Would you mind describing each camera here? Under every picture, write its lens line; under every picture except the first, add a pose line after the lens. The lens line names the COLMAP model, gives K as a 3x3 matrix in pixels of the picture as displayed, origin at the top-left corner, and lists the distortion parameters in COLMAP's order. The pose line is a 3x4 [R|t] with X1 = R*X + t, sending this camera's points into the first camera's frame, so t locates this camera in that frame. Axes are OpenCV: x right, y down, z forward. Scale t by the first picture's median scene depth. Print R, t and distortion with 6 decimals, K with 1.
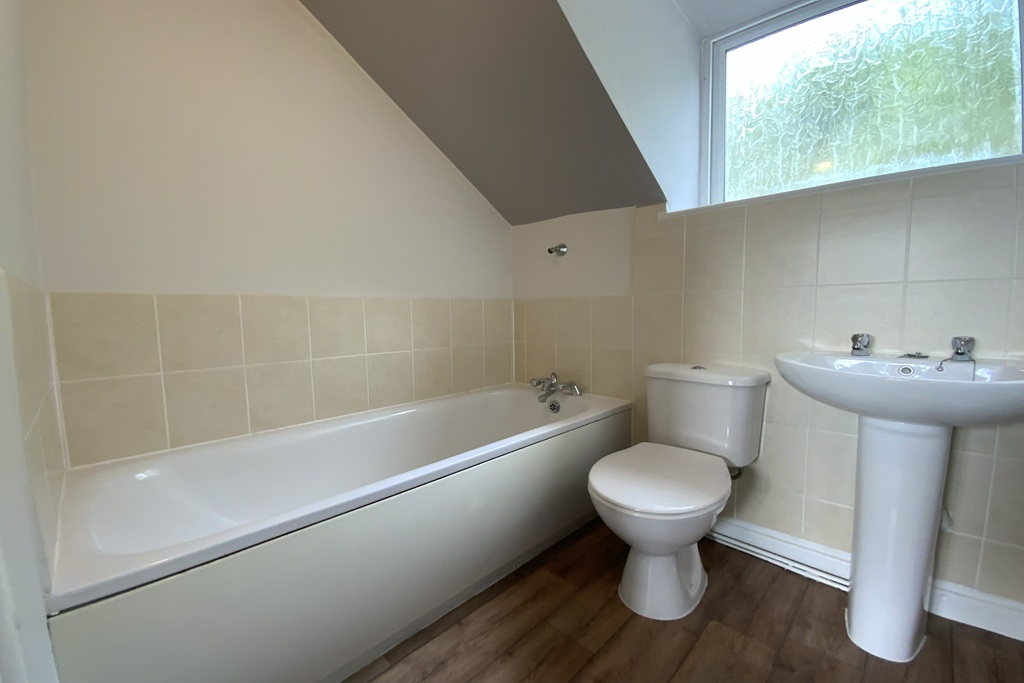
lens RADIAL K [[417.5, 0, 511.7], [0, 417.5, 343.1], [0, 0, 1]] dist [0.000105, -0.002548]
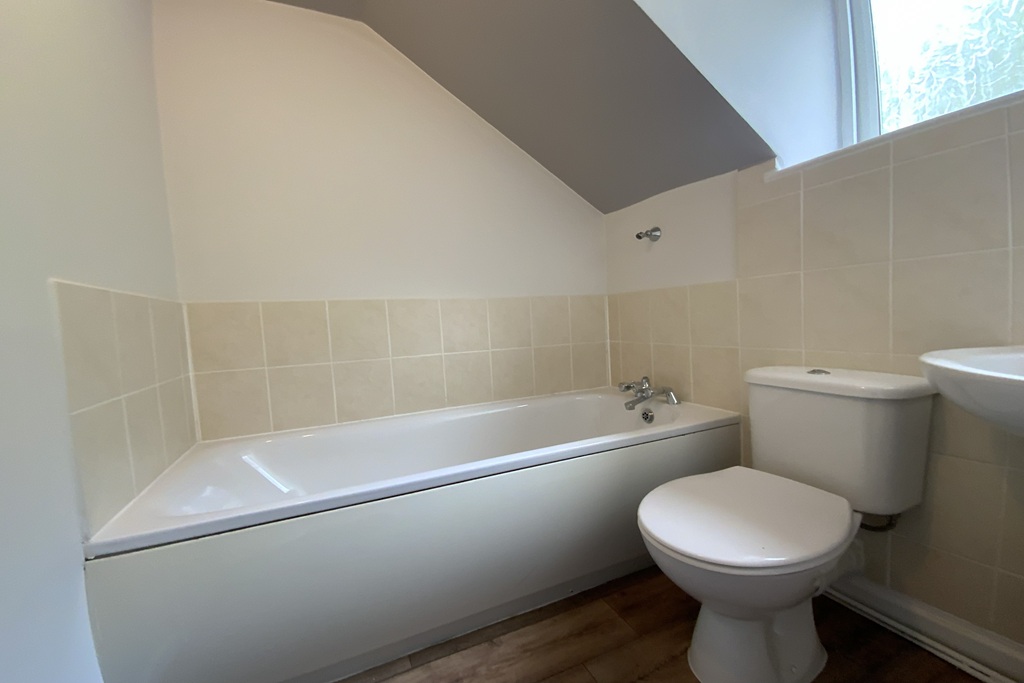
lens RADIAL K [[417.5, 0, 512.3], [0, 417.5, 342.7], [0, 0, 1]] dist [0.000105, -0.002548]
pose [[0.932752, -0.006564, -0.360459, 0.203804], [0.003854, 0.999959, -0.008235, 0.009906], [0.360498, 0.006292, 0.932739, 0.113611]]
